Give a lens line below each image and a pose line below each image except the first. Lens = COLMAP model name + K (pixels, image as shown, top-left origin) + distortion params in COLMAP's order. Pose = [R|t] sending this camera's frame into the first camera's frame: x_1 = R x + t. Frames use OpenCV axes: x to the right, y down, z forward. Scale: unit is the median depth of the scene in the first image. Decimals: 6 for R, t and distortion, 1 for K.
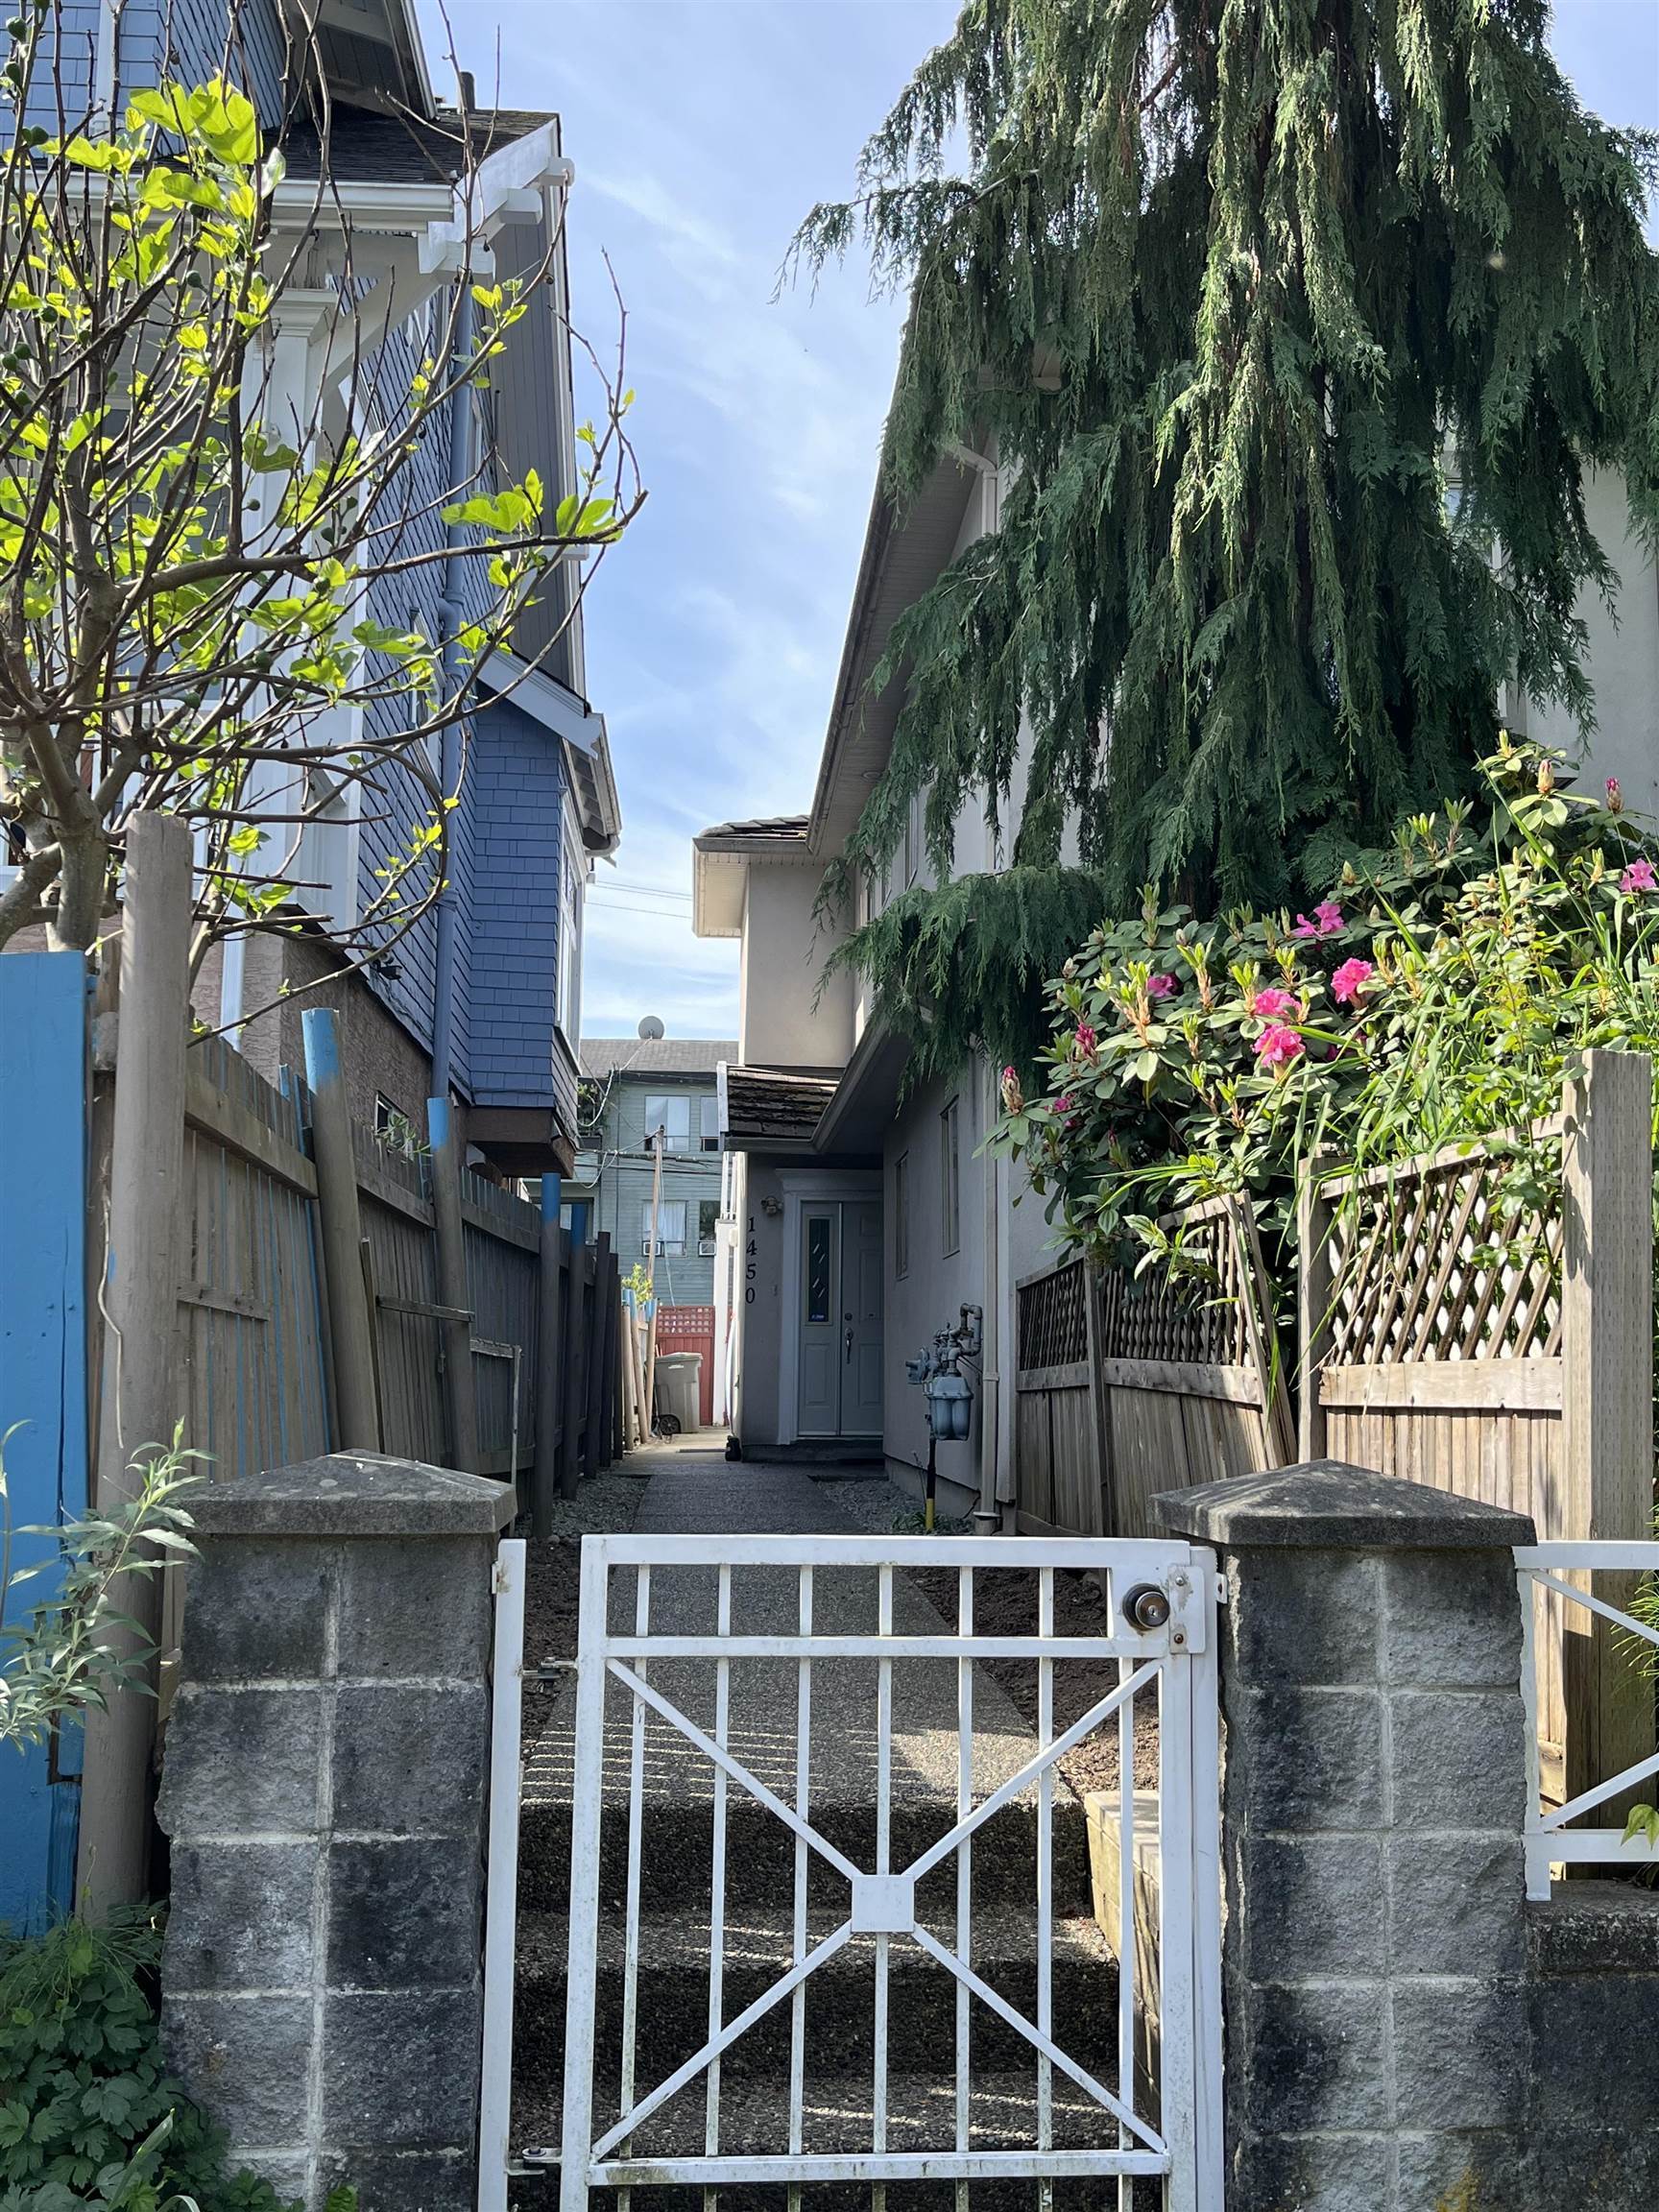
lens RADIAL K [[2125.1, 0, 836.1], [0, 2125.1, 1092.9], [0, 0, 1]] dist [0.047476, 0.000000]
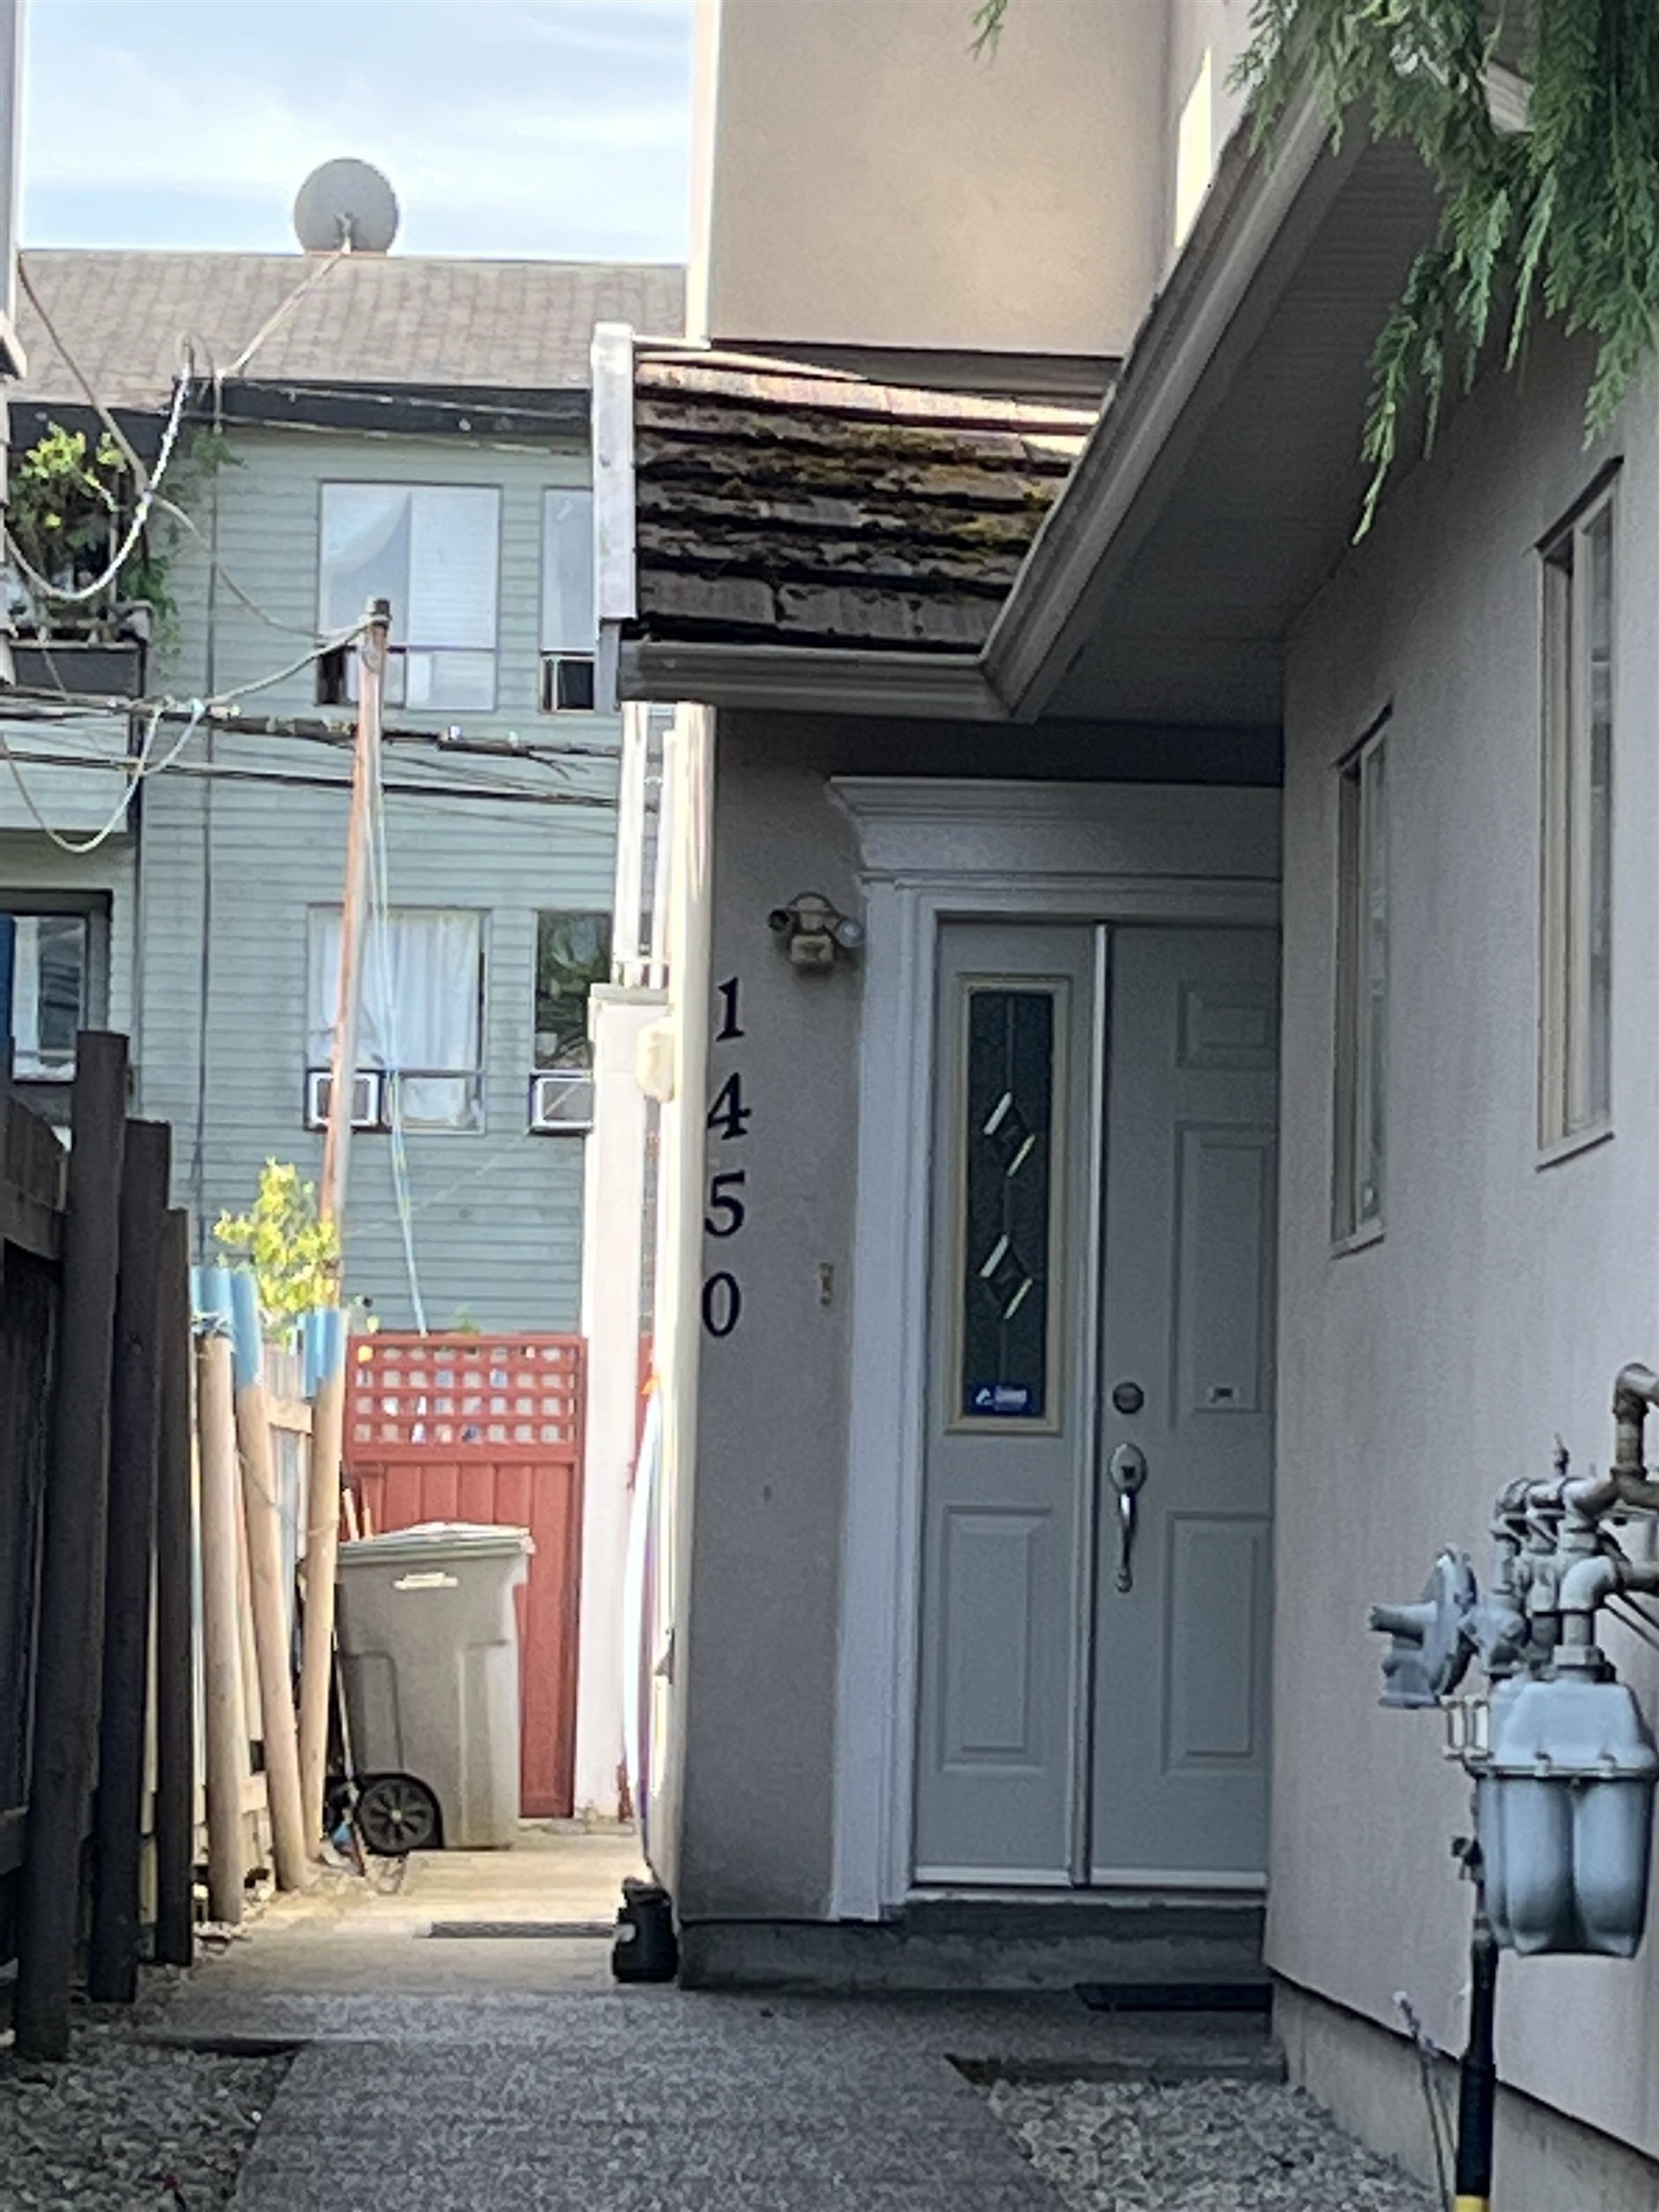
lens RADIAL K [[8381.0, 0, 832.6], [0, 8381.0, 1114.5], [0, 0, 1]] dist [0.432248, 0.000000]
pose [[0.999472, 0.012641, -0.029946, 0.000366], [-0.010376, 0.997159, 0.074611, 0.002906], [0.030804, -0.074261, 0.996763, 0.053777]]
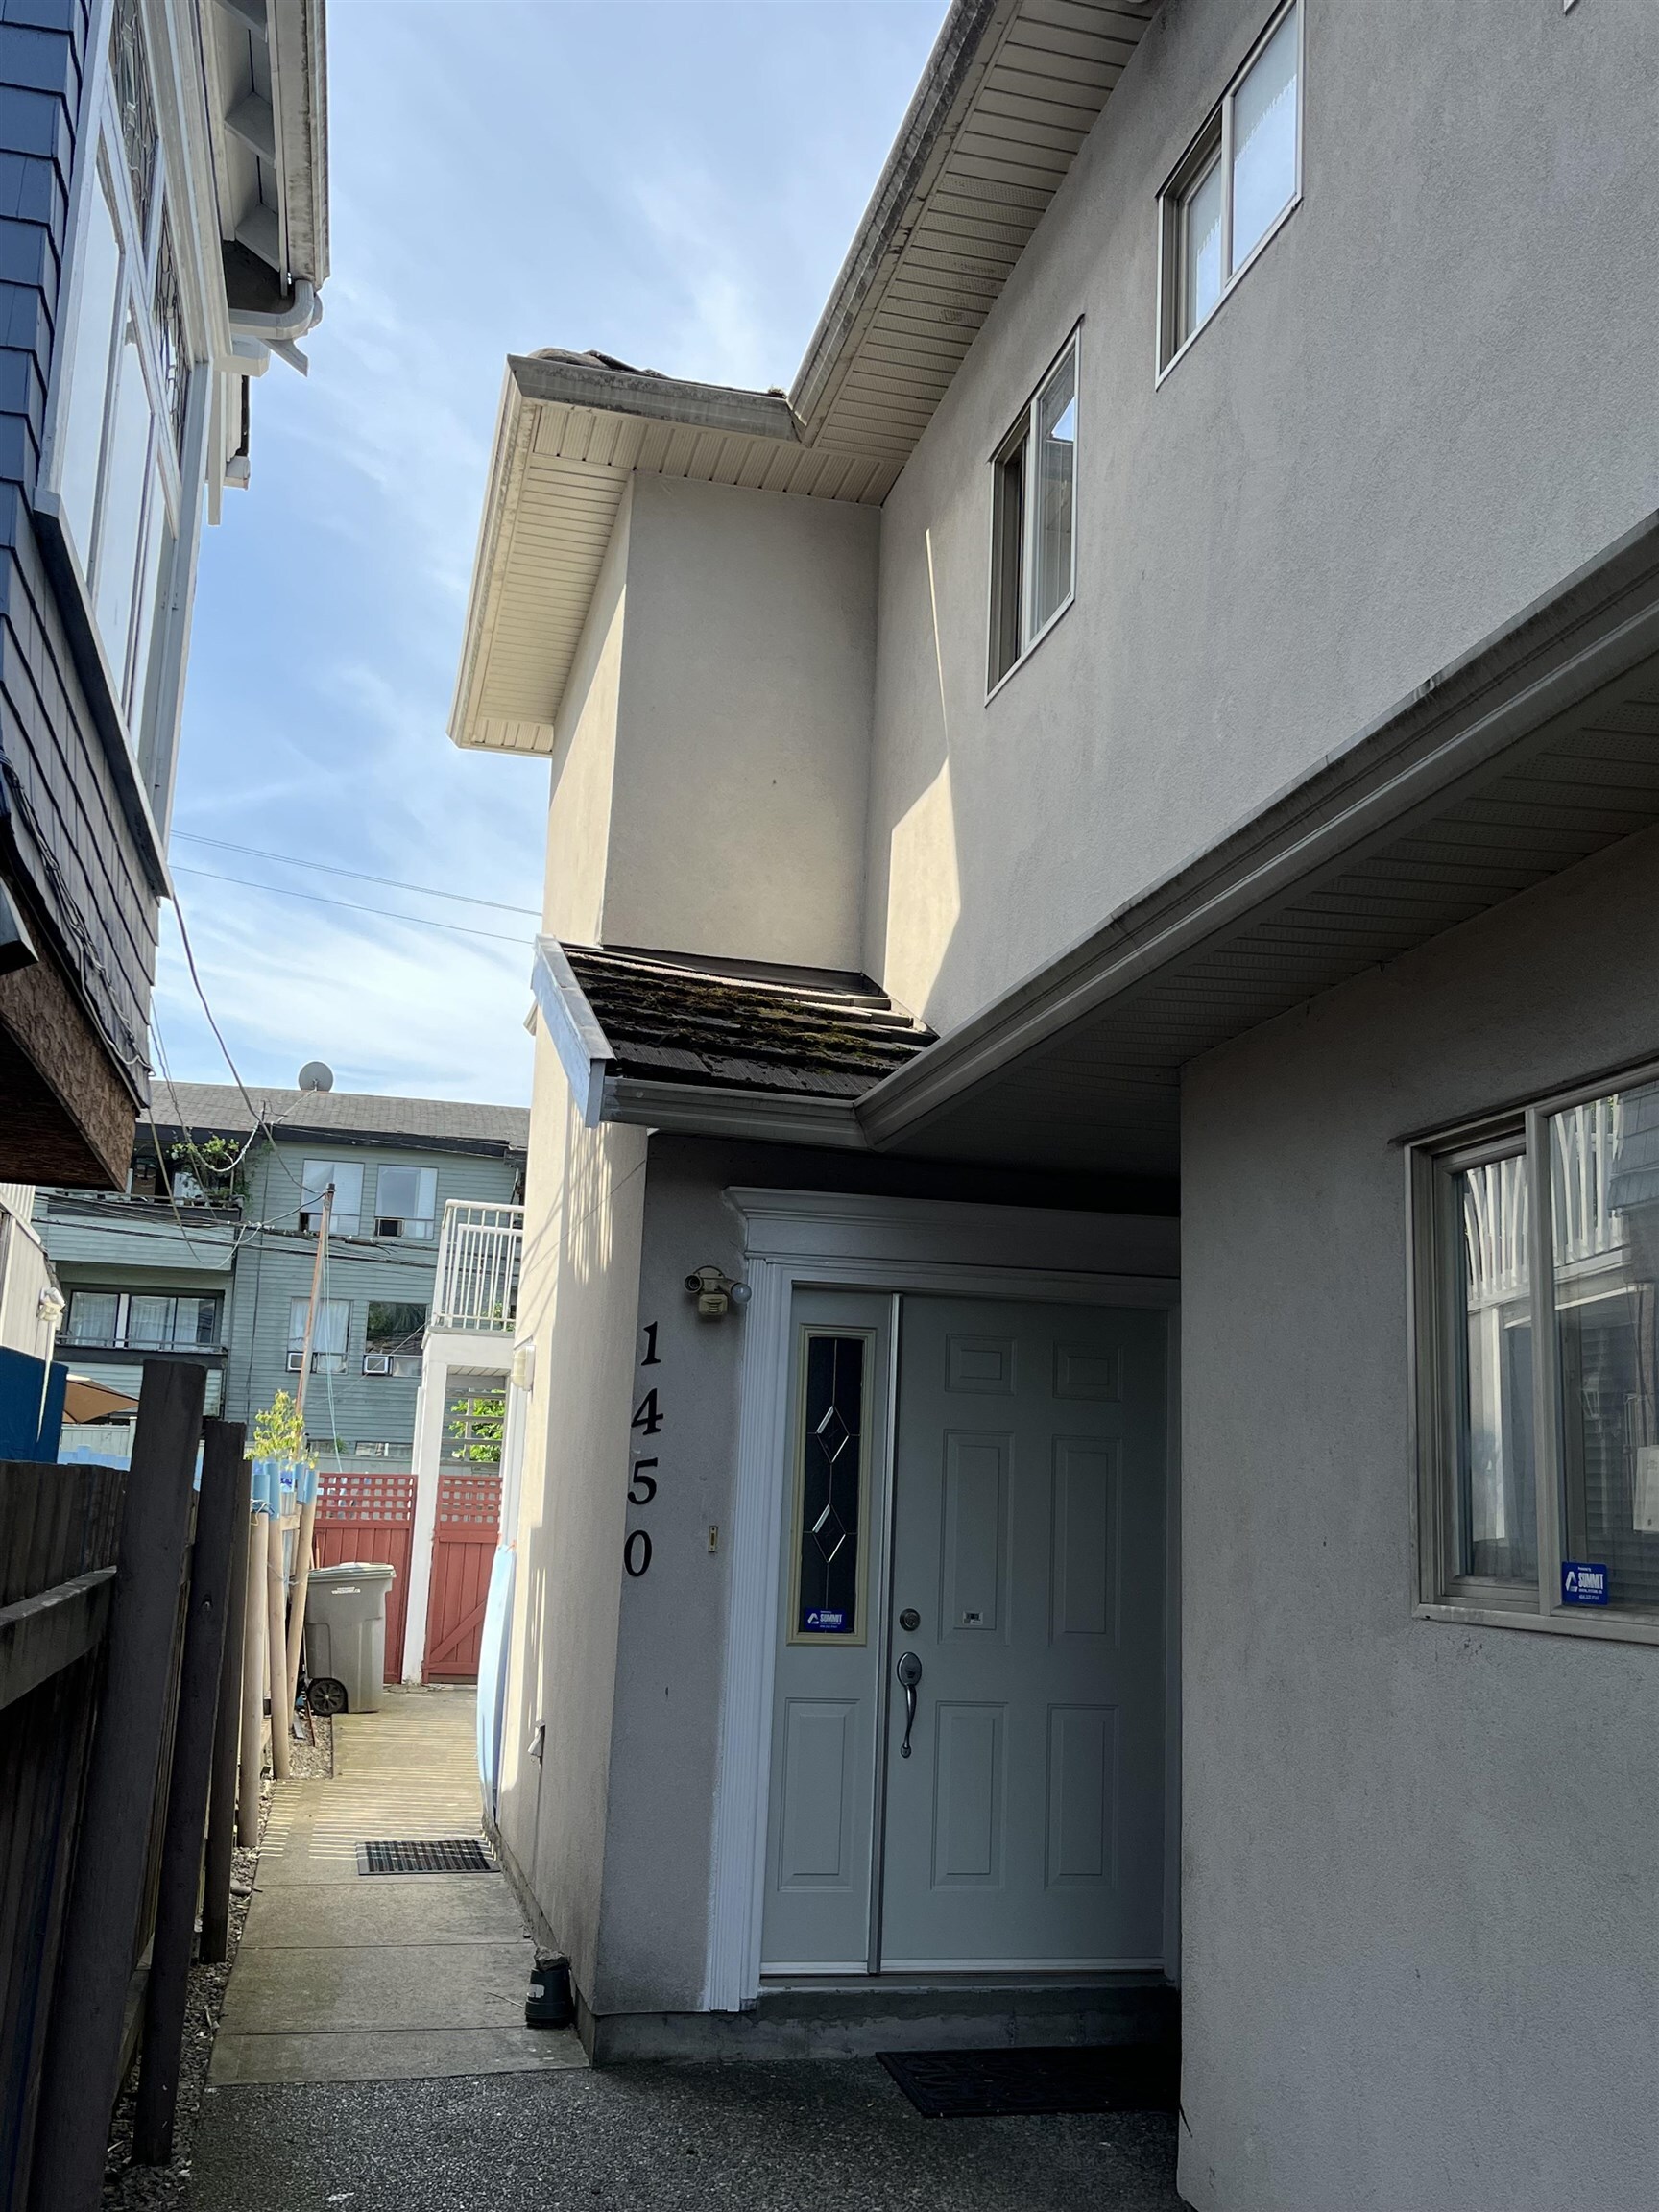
lens RADIAL K [[2125.1, 0, 821.0], [0, 2125.1, 1114.8], [0, 0, 1]] dist [0.047476, 0.000000]
pose [[0.987040, 0.057609, 0.149775, -0.063420], [-0.050782, 0.997506, -0.049020, 0.038371], [-0.152225, 0.040779, 0.987504, 0.622260]]
